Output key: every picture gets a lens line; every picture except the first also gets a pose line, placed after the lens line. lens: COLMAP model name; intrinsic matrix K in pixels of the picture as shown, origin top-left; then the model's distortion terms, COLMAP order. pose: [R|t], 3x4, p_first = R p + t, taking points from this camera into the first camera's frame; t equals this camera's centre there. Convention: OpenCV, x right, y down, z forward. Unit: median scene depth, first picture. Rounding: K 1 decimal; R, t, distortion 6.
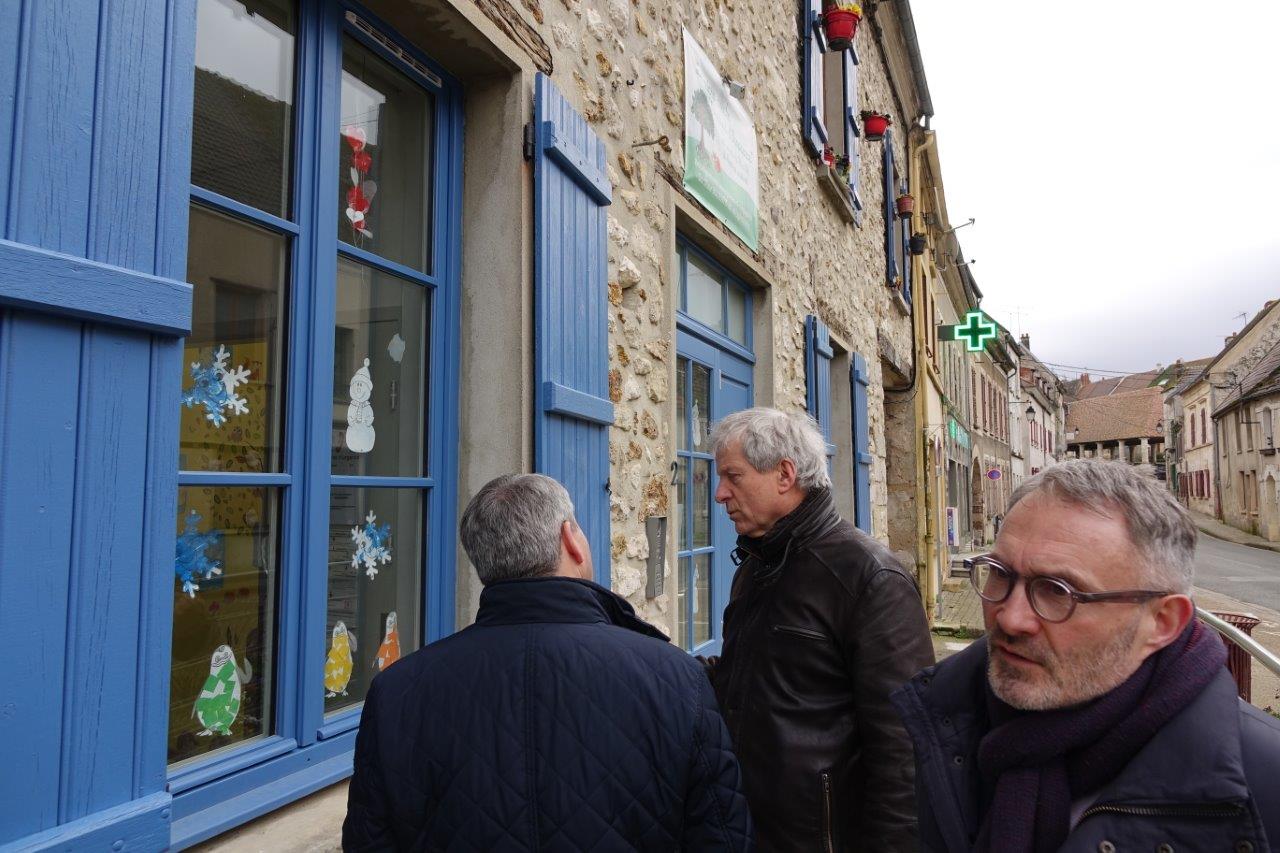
lens RADIAL K [[968.3, 0, 641.9], [0, 968.3, 430.1], [0, 0, 1]] dist [-0.003451, -0.002439]
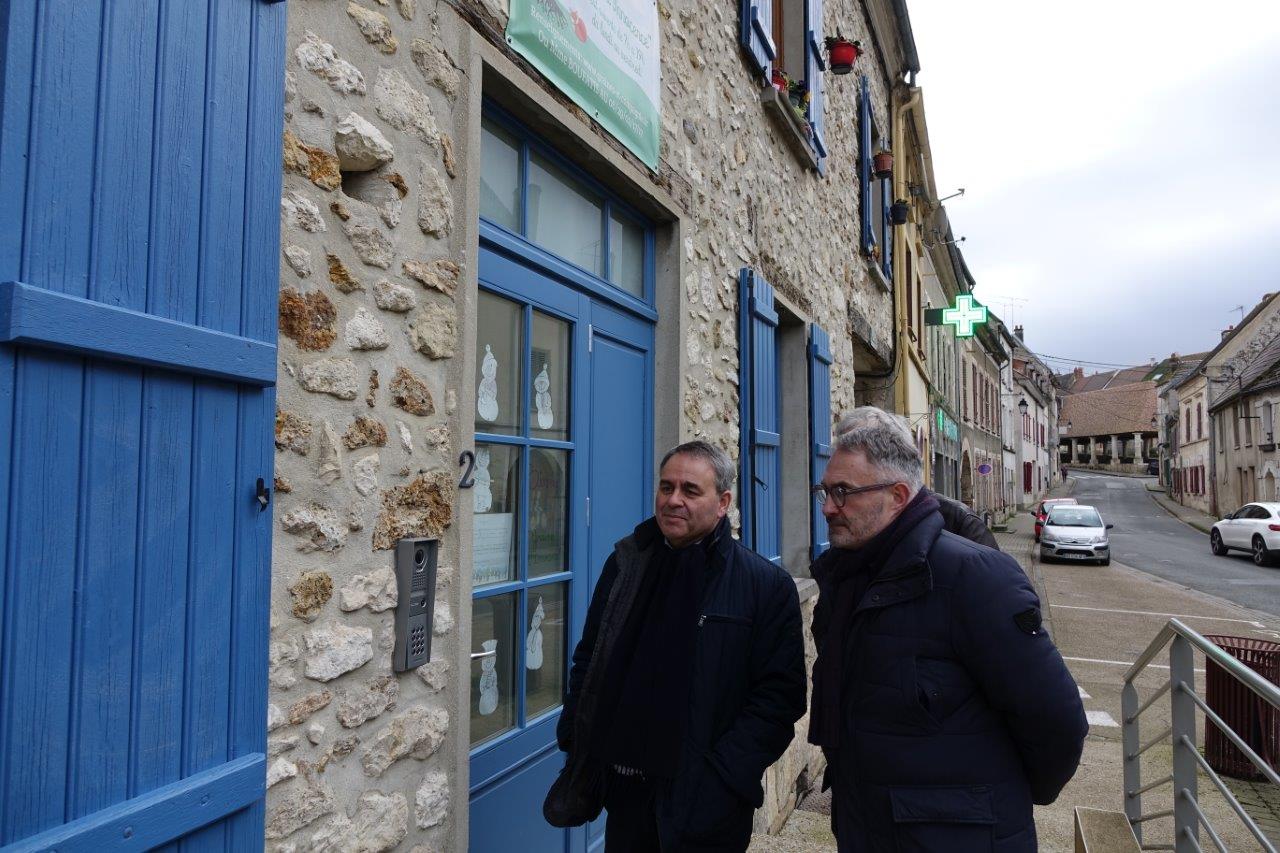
lens RADIAL K [[968.3, 0, 641.9], [0, 968.3, 430.1], [0, 0, 1]] dist [-0.003451, -0.002439]
pose [[0.999934, 0.009419, 0.006638, 0.055924], [-0.009485, 0.999905, 0.010042, 0.004095], [-0.006543, -0.010104, 0.999928, 0.136021]]
